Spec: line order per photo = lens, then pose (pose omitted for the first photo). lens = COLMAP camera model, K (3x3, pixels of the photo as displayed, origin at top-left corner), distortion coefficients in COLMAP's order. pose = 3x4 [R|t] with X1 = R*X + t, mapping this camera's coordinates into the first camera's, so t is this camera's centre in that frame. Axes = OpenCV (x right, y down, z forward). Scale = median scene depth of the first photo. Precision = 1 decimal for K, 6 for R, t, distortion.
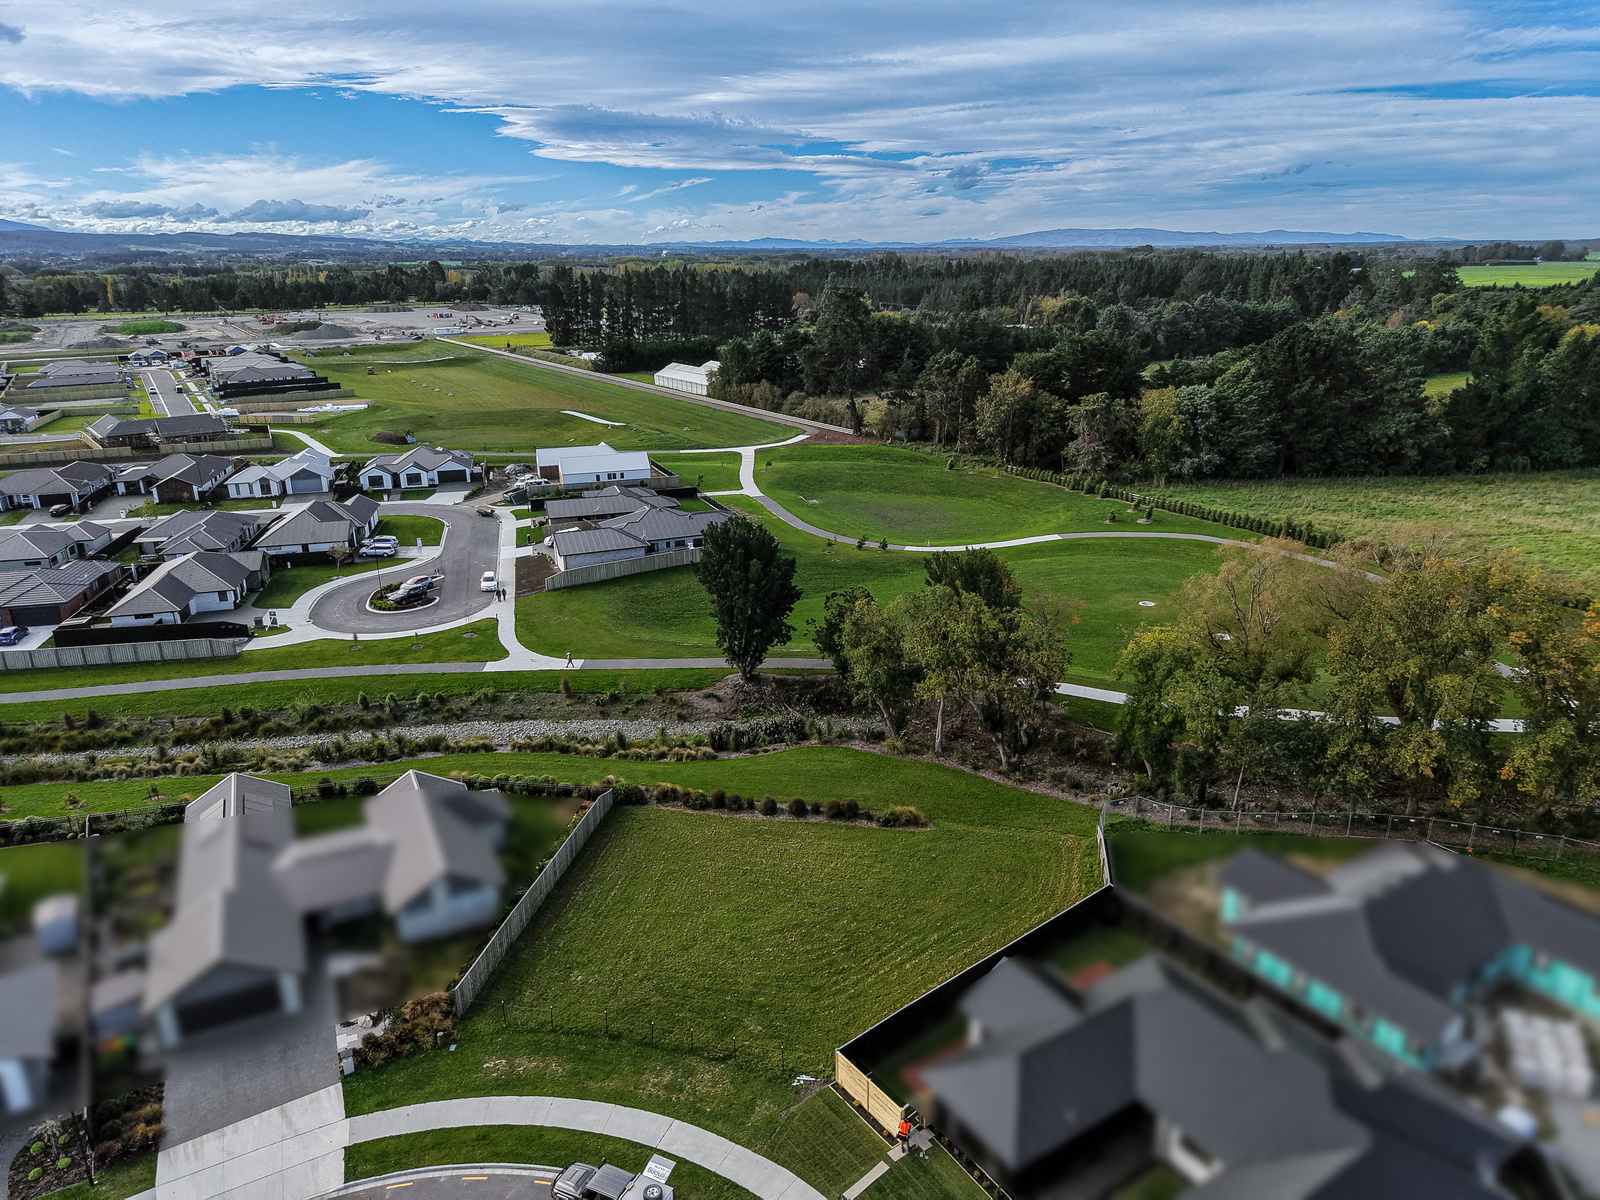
lens RADIAL K [[1066.7, 0, 795.2], [0, 1066.7, 605.2], [0, 0, 1]] dist [0.032826, -0.039790]
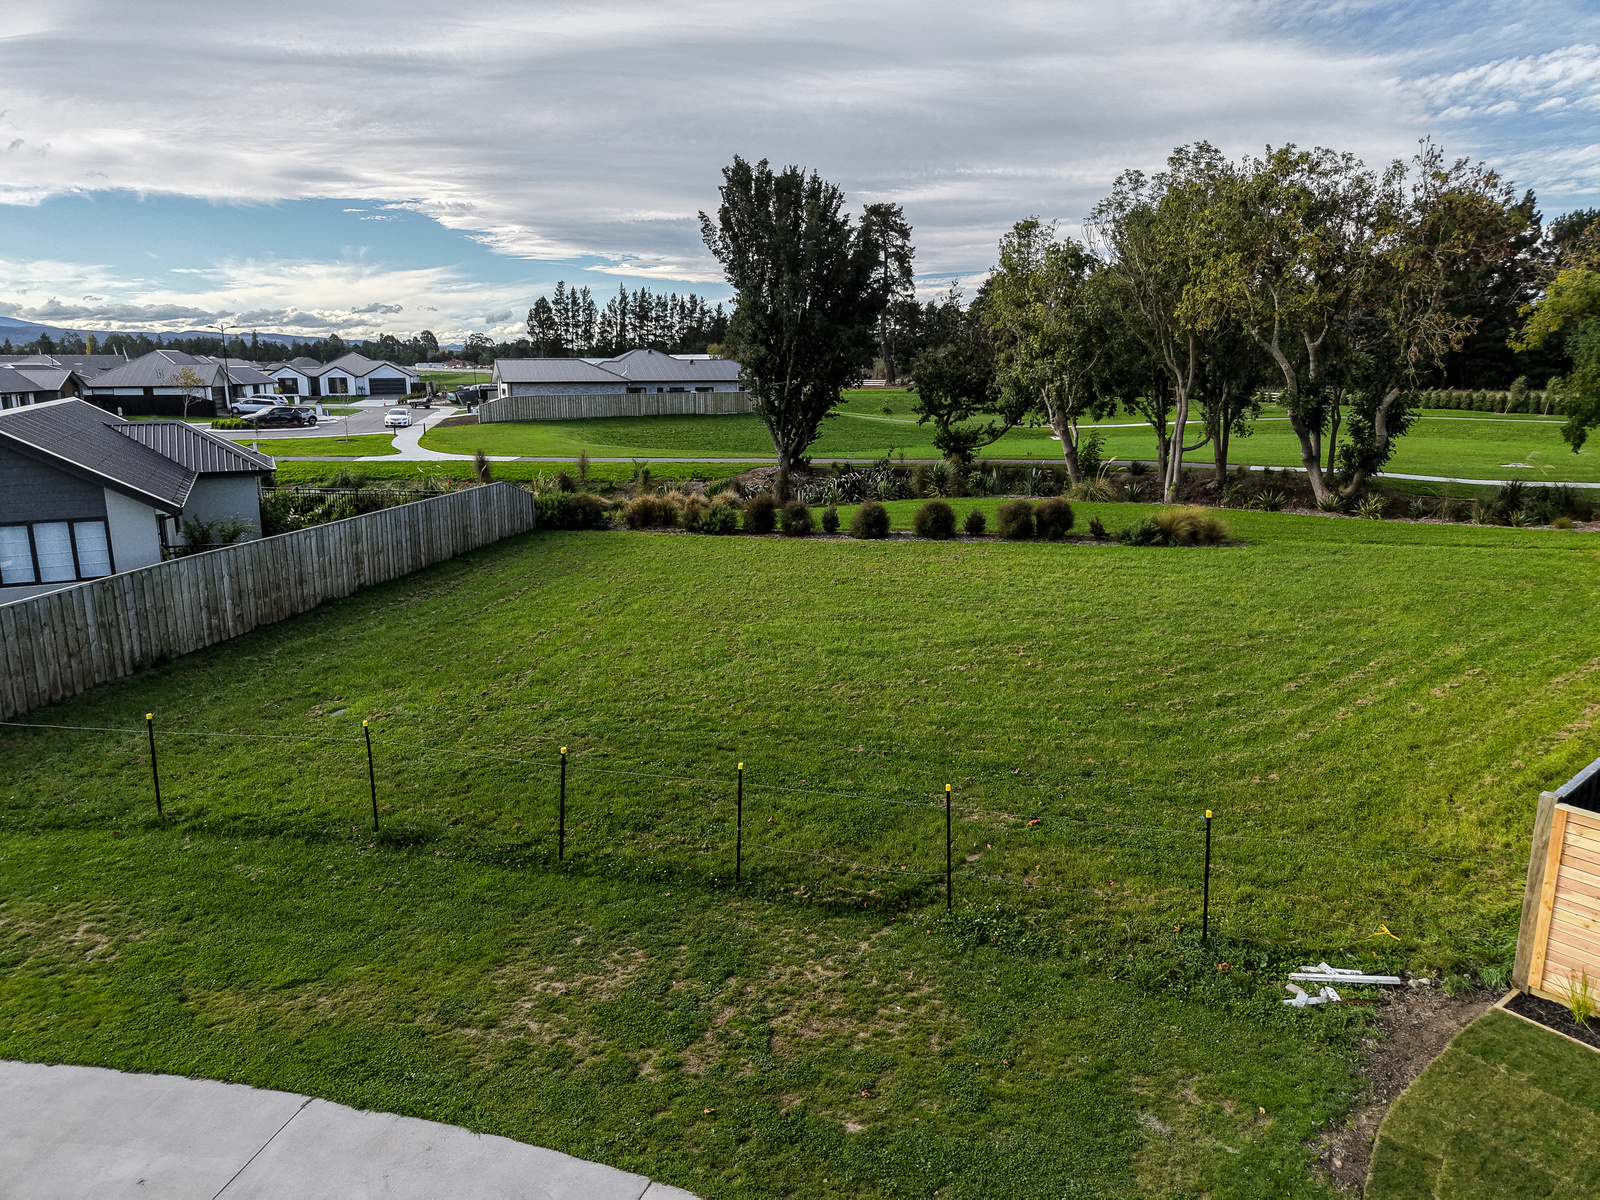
lens RADIAL K [[1066.7, 0, 795.2], [0, 1066.7, 605.2], [0, 0, 1]] dist [0.032826, -0.039790]
pose [[0.999905, 0.011276, 0.007984, -0.059629], [-0.010474, 0.995499, -0.094192, 0.261590], [-0.009010, 0.094099, 0.995522, 0.533417]]
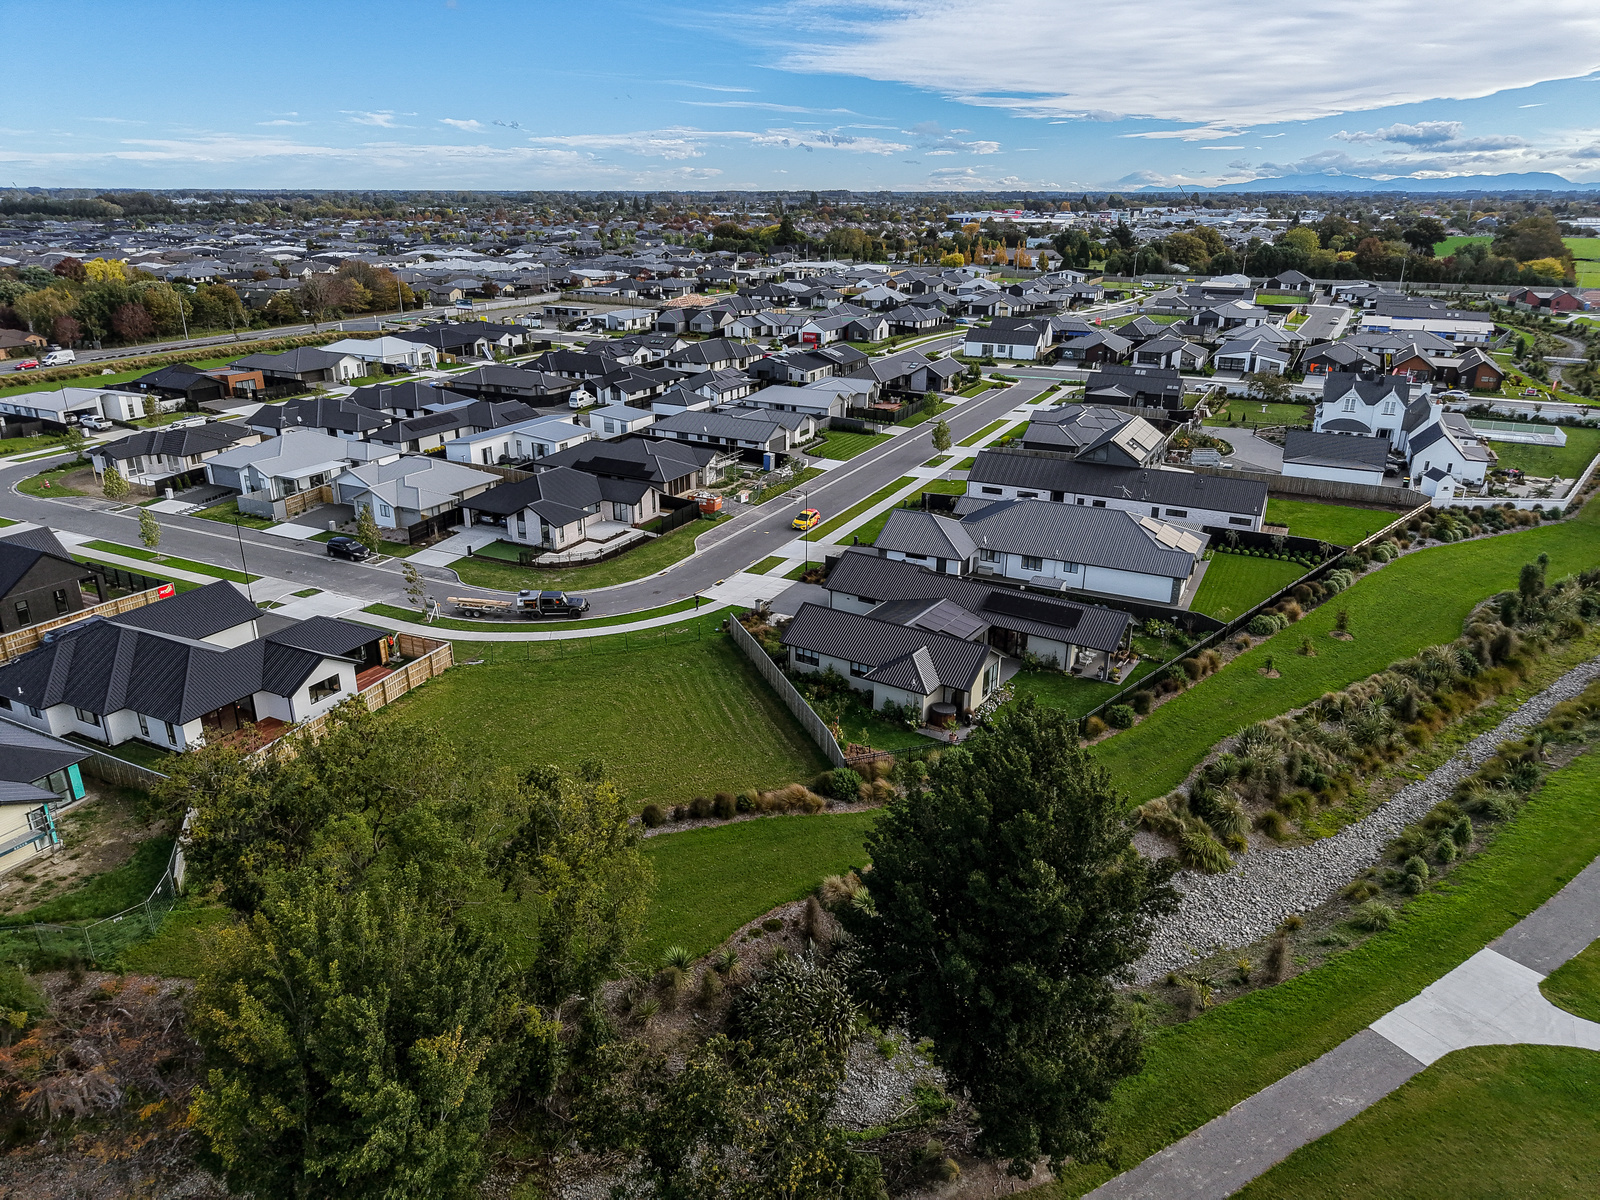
lens RADIAL K [[1066.7, 0, 795.2], [0, 1066.7, 605.2], [0, 0, 1]] dist [0.032826, -0.039790]
pose [[-0.859047, 0.189928, -0.475358, 0.206808], [-0.155394, 0.788045, 0.595682, -0.371867], [0.487740, 0.585587, -0.647454, 1.392698]]
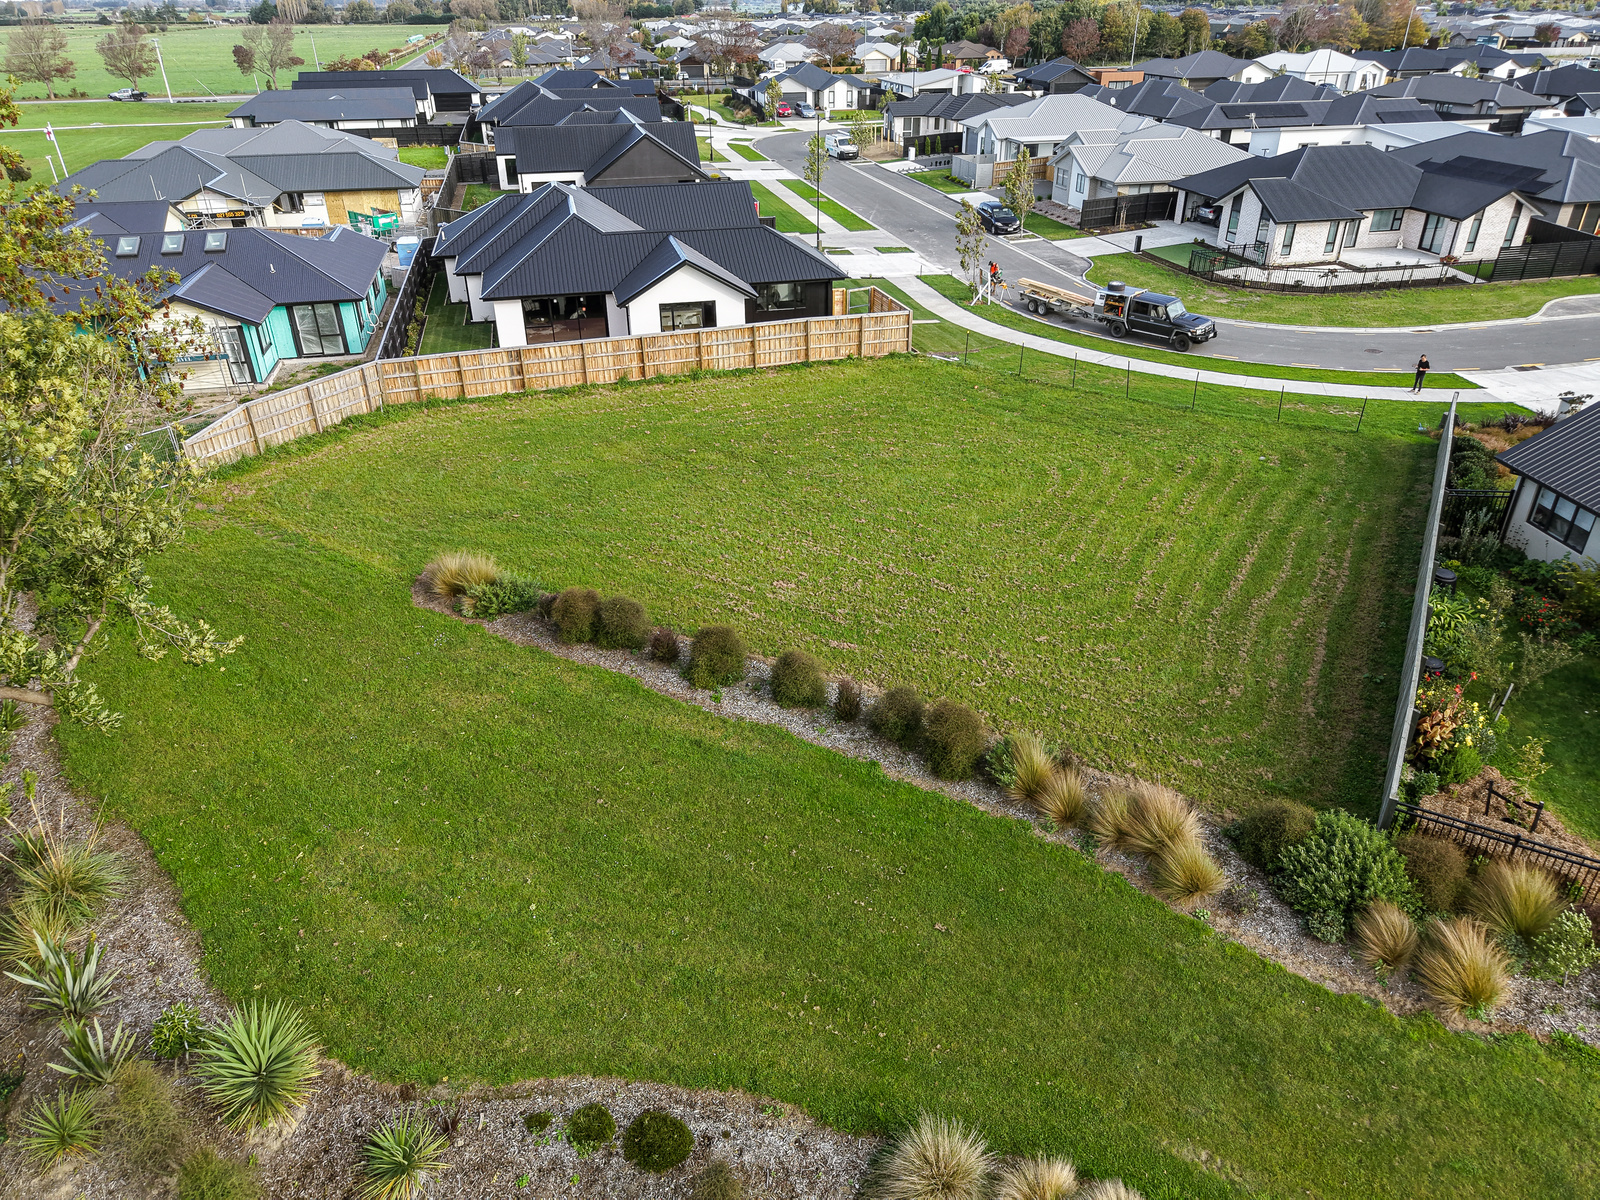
lens RADIAL K [[1064.0, 0, 800.0], [0, 1064.0, 600.0], [0, 0, 1]] dist [0.008912, -0.002045]
pose [[-0.942690, -0.148936, 0.298586, -0.111345], [0.120126, 0.683366, 0.720125, -0.041586], [-0.311296, 0.714723, -0.626312, 1.129561]]
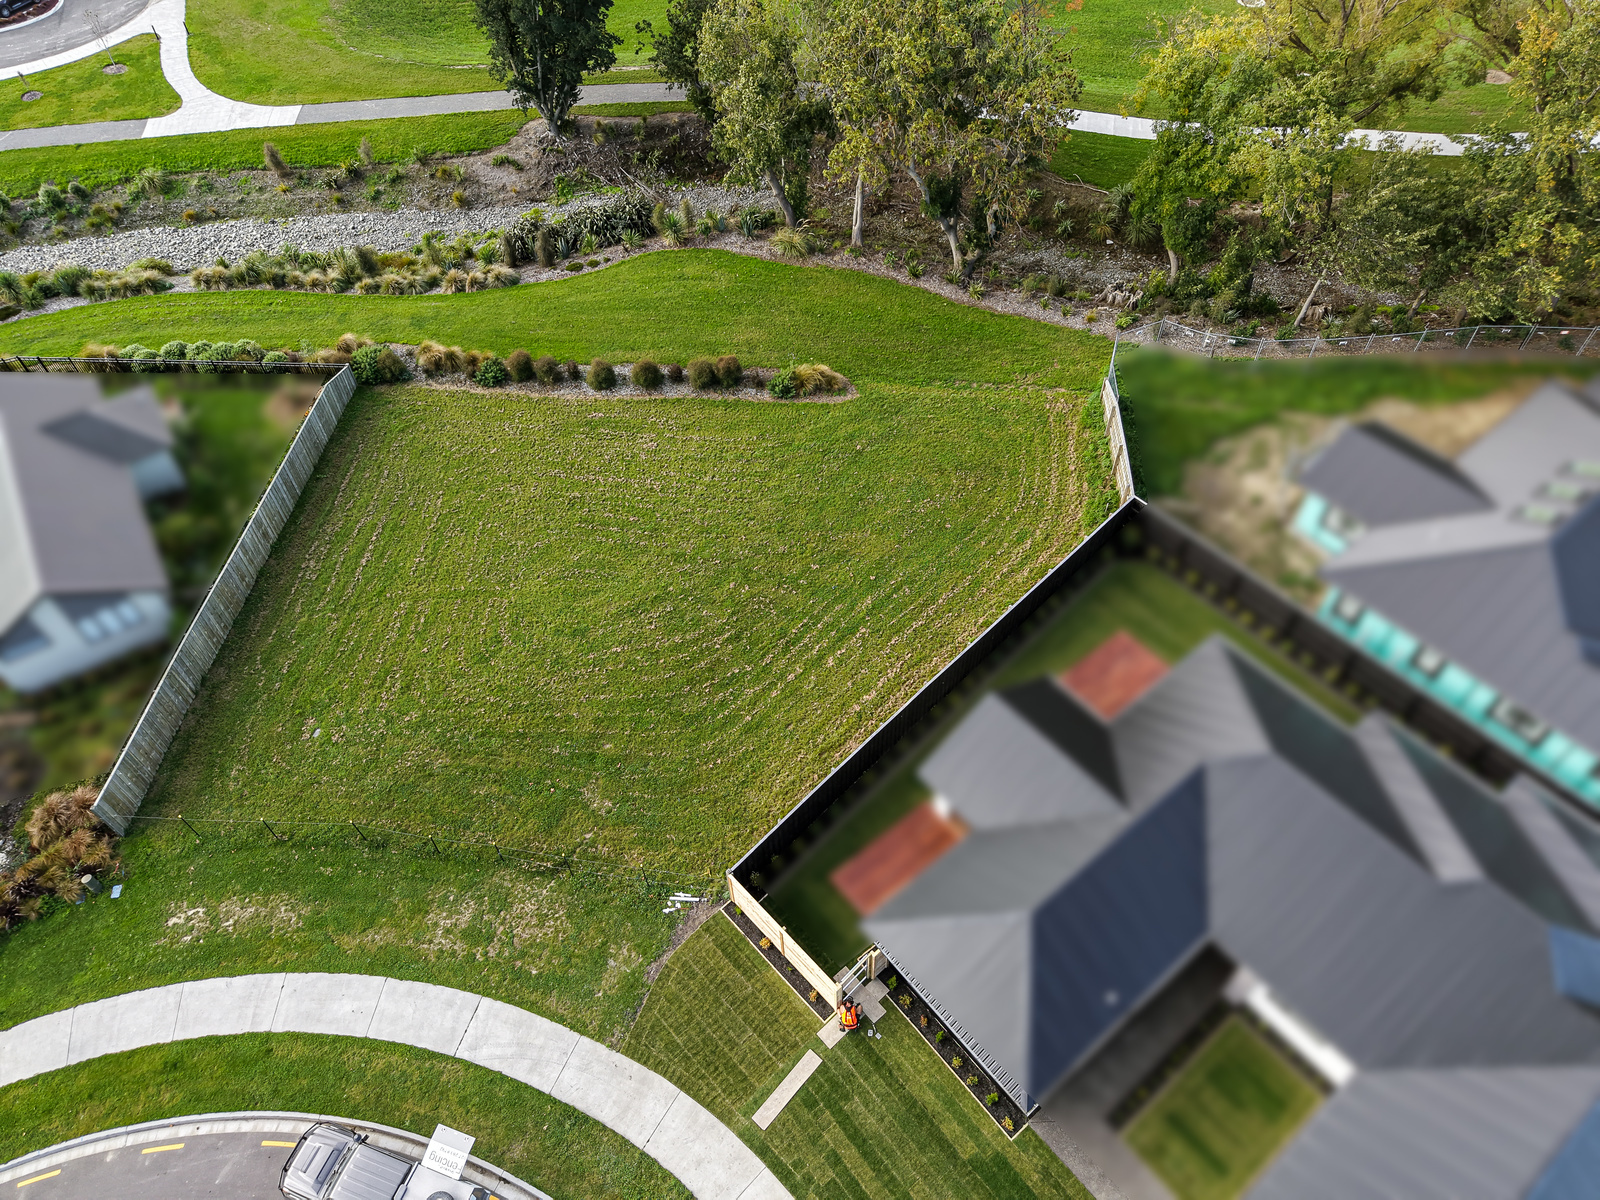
lens RADIAL K [[1052.0, 0, 800.0], [0, 1052.0, 600.0], [0, 0, 1]] dist [0.003994, -0.004211]
pose [[0.992699, -0.097371, 0.071183, 0.034030], [0.044850, 0.845841, 0.531547, -0.027121], [-0.111967, -0.524473, 0.844033, 0.367849]]
